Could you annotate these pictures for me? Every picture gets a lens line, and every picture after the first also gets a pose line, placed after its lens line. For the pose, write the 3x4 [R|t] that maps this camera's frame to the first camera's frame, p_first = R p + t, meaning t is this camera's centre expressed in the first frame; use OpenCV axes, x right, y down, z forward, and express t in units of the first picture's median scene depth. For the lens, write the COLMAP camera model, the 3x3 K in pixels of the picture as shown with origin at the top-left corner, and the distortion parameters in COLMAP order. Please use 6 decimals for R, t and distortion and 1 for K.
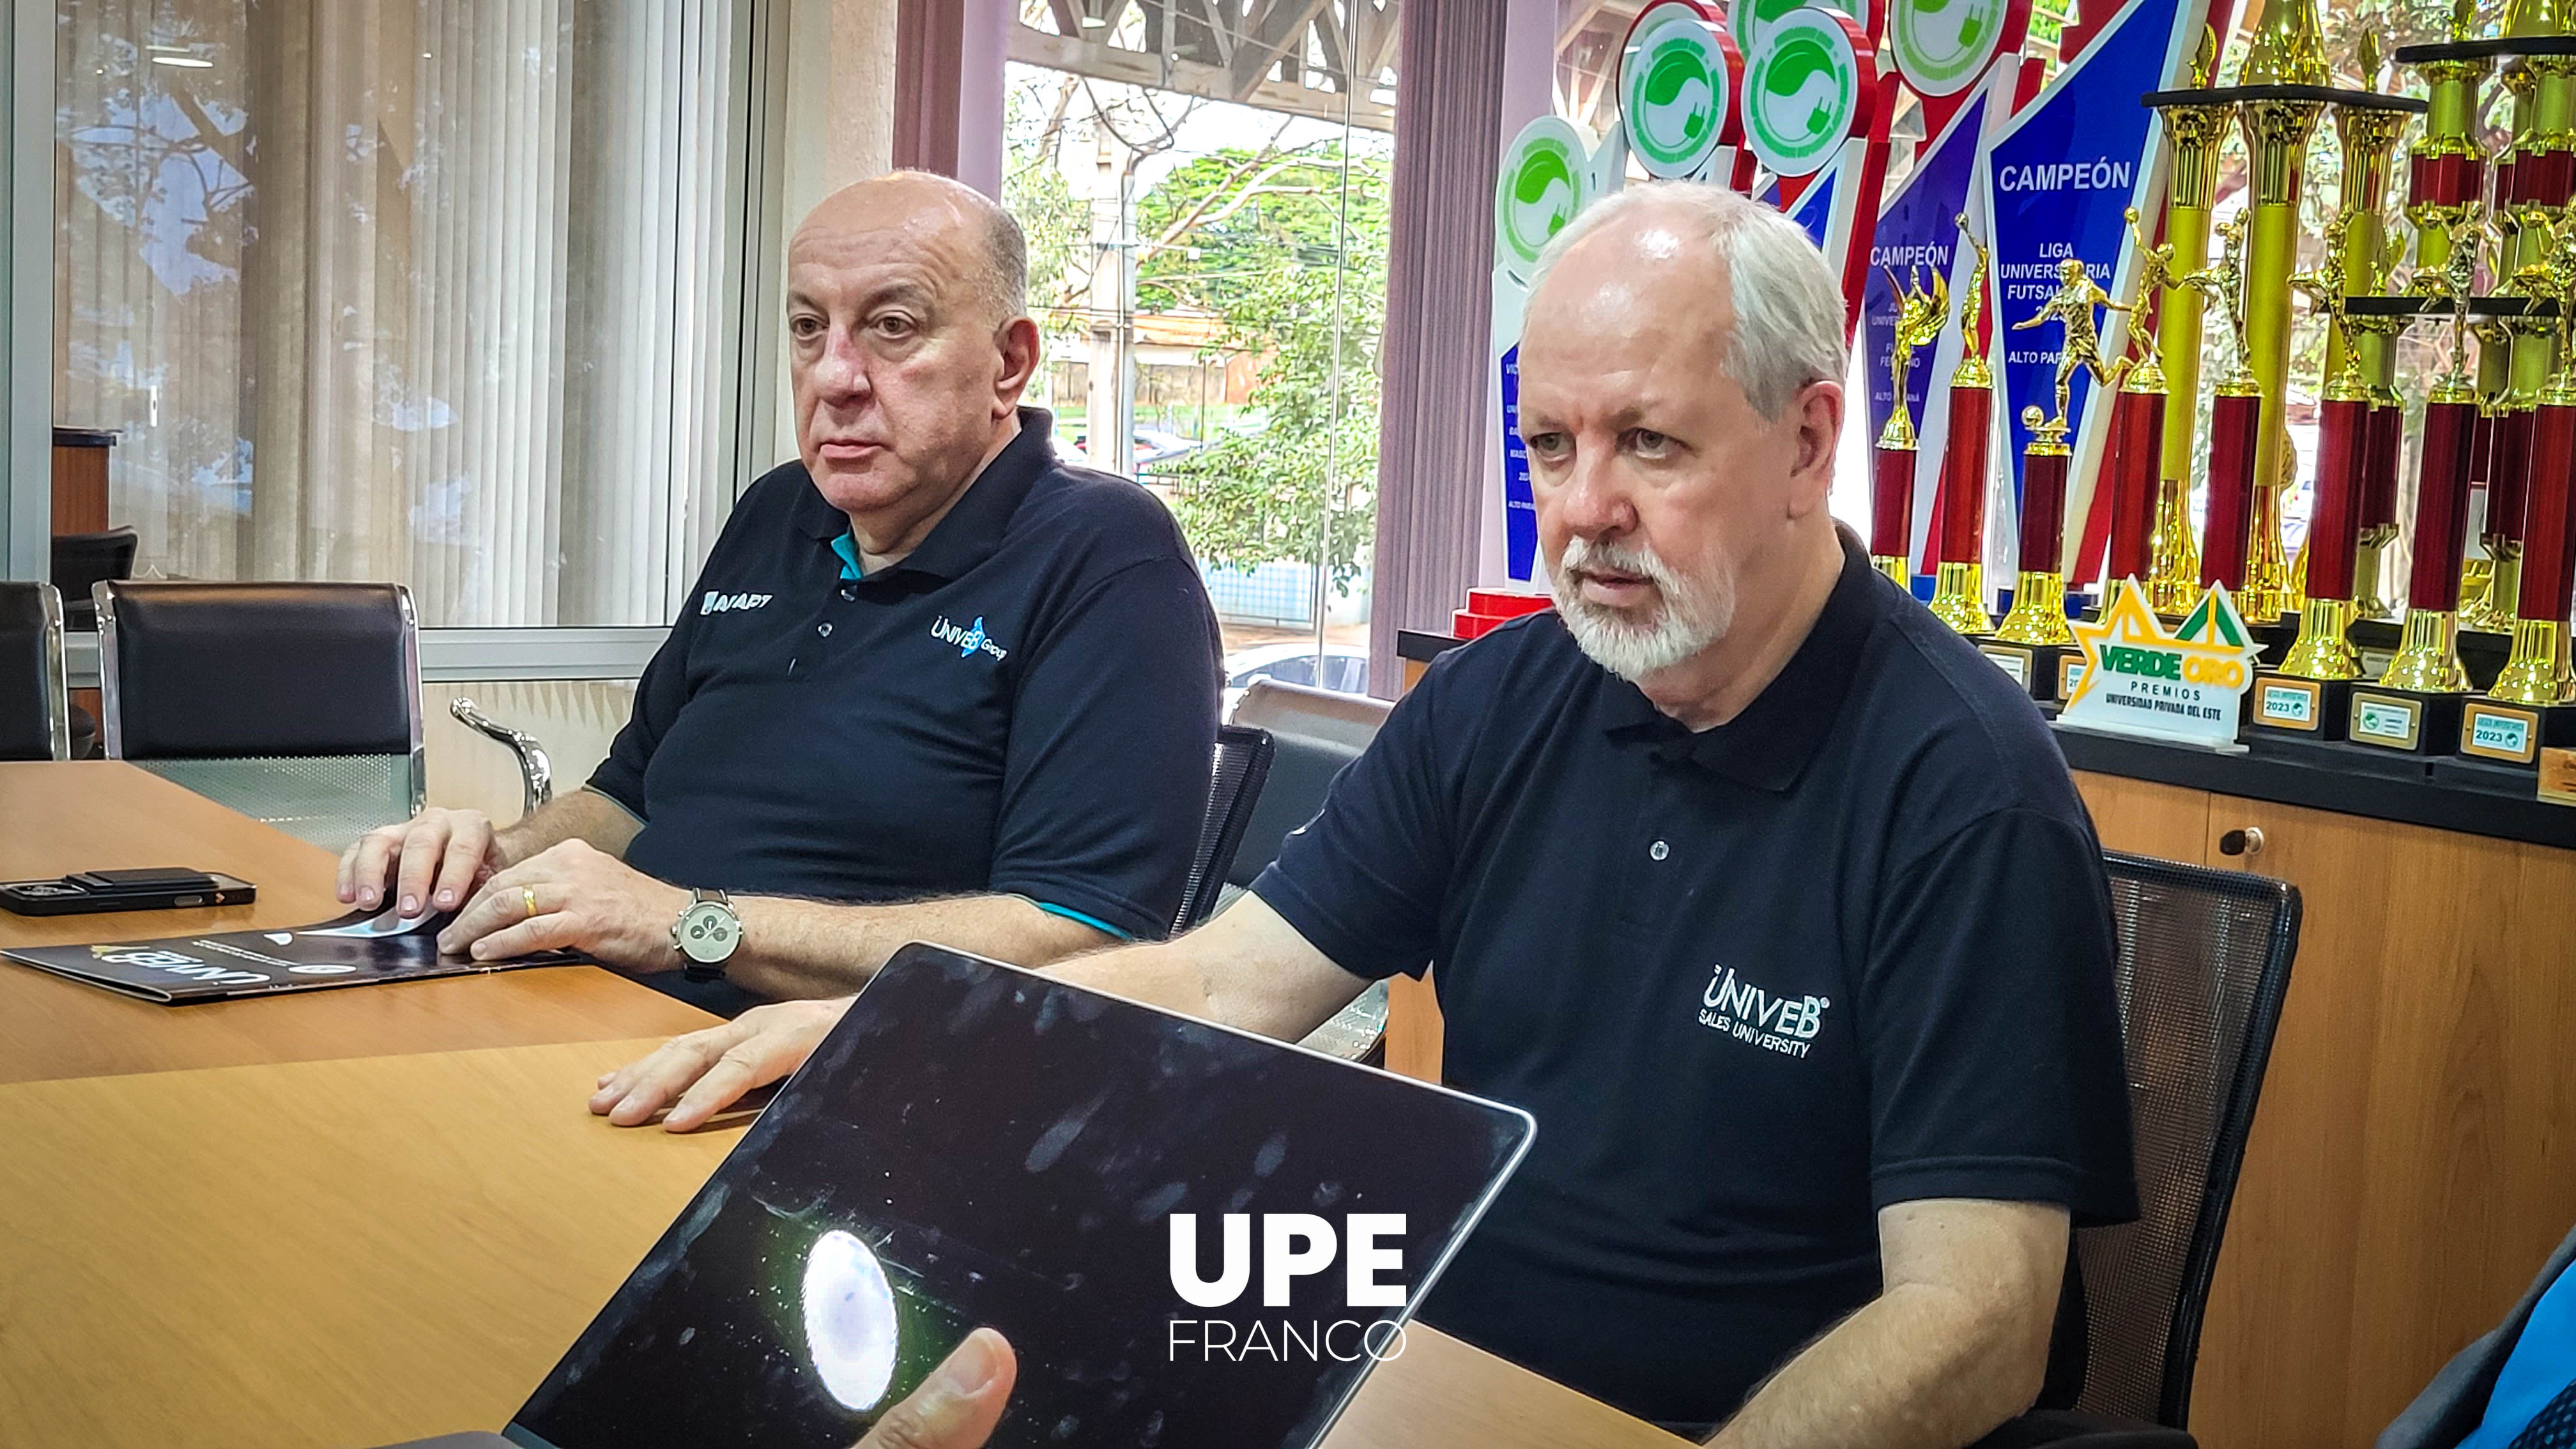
lens RADIAL K [[3296.4, 0, 1224.9], [0, 3296.4, 719.8], [0, 0, 1]] dist [0.016129, 0.000000]
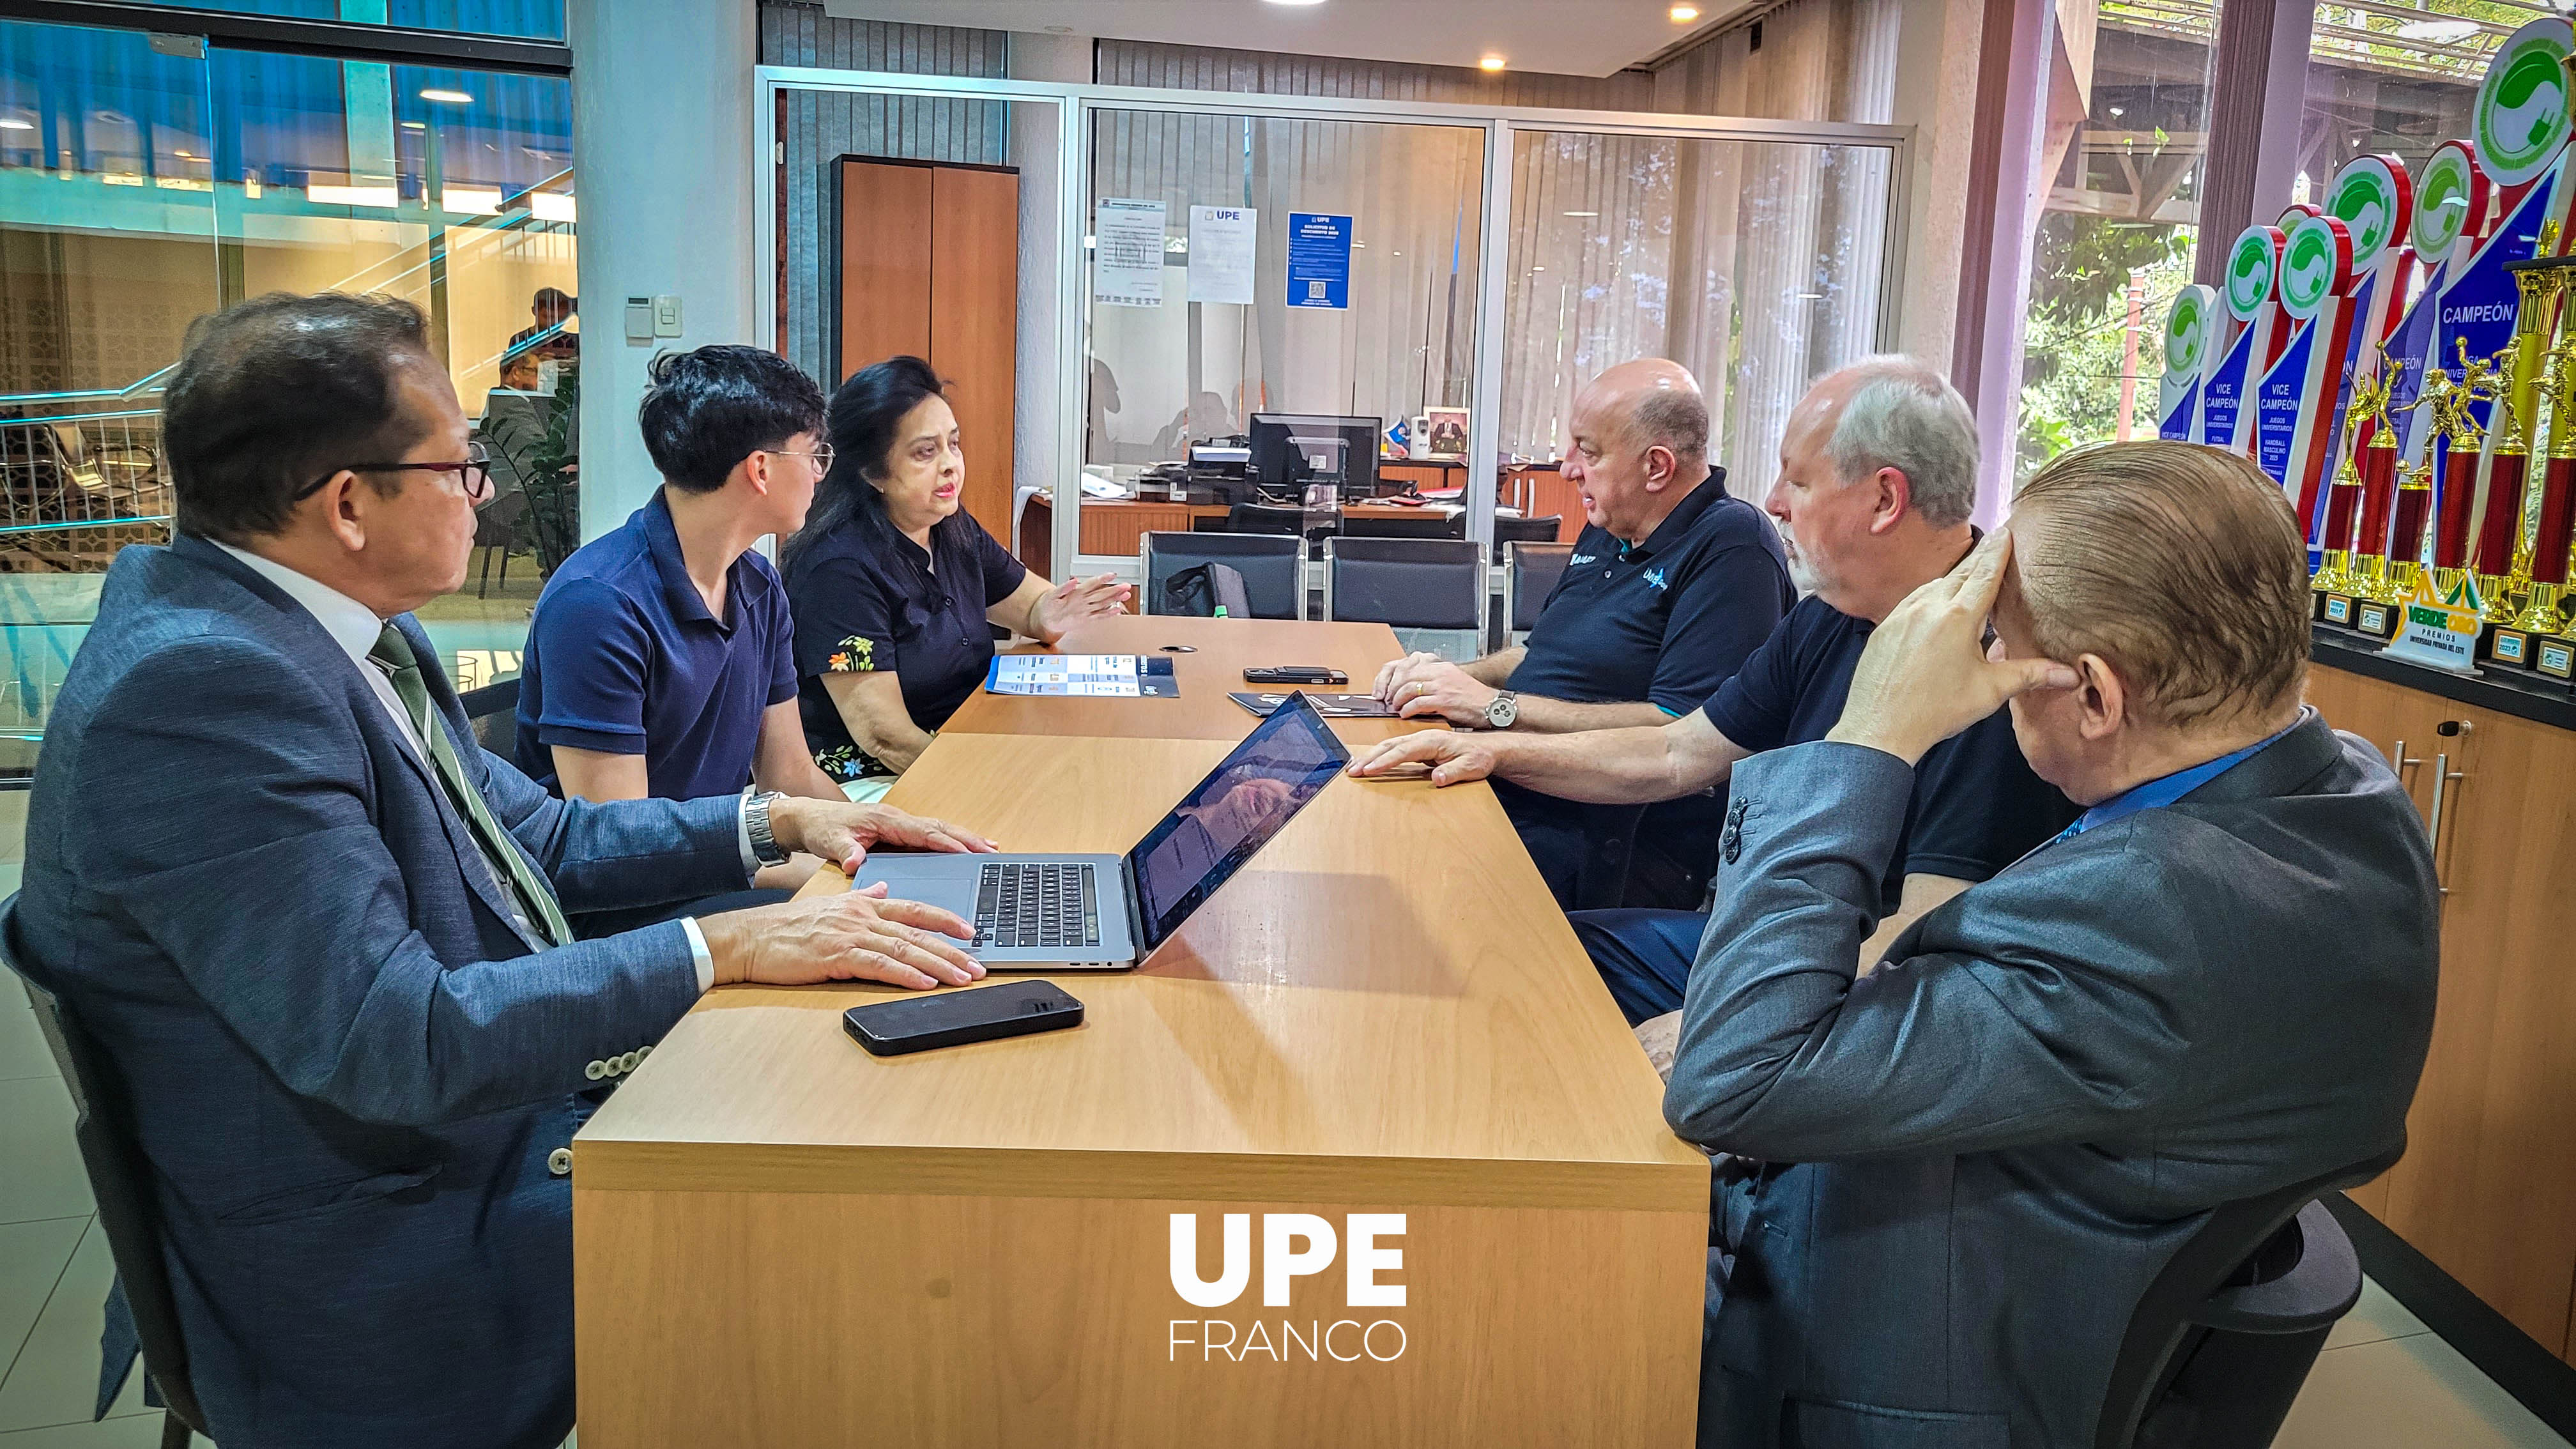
lens RADIAL K [[1920.7, 0, 1268.7], [0, 1920.7, 725.5], [0, 0, 1]] dist [0.016894, -0.018785]
pose [[0.829493, 0.073465, -0.553664, 0.340576], [-0.042591, 0.996745, 0.068446, -0.004996], [0.556890, -0.033194, 0.829923, -0.125156]]
